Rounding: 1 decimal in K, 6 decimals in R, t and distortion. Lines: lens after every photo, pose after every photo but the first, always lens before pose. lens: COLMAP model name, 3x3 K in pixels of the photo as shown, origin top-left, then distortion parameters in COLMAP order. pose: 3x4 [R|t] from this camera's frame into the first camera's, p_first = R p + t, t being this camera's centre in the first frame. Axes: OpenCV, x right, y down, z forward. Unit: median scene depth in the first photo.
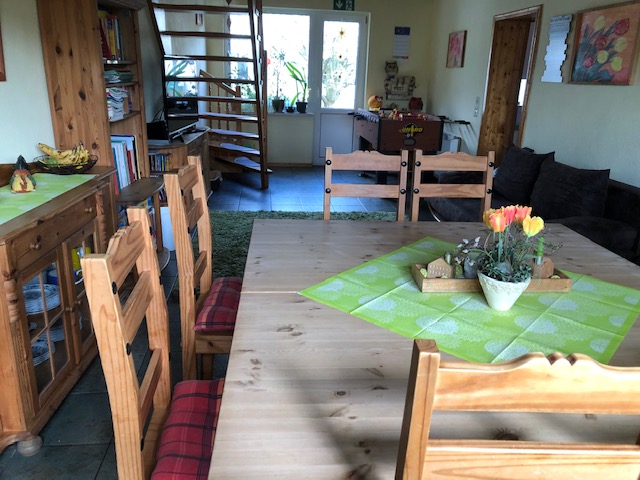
lens RADIAL K [[520.0, 0, 322.1], [0, 520.0, 230.3], [0, 0, 1]] dist [0.007600, 0.010055]
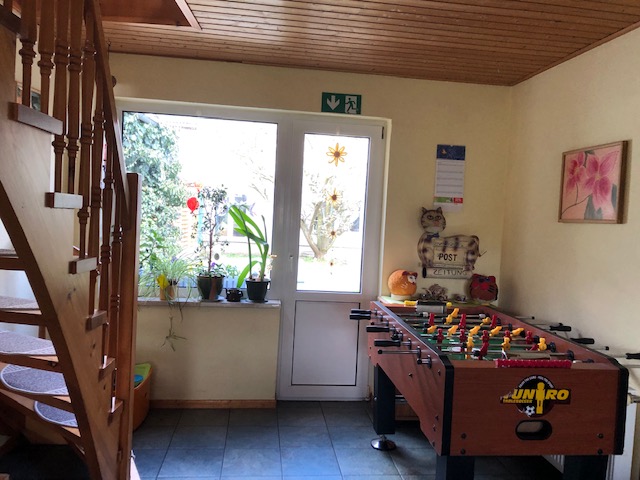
lens RADIAL K [[520.0, 0, 322.1], [0, 520.0, 230.3], [0, 0, 1]] dist [0.007600, 0.010055]
pose [[0.999830, 0.014611, 0.011208, 0.017631], [-0.011127, 0.964317, -0.264515, -0.161726], [-0.014672, 0.264345, 0.964316, 0.502081]]
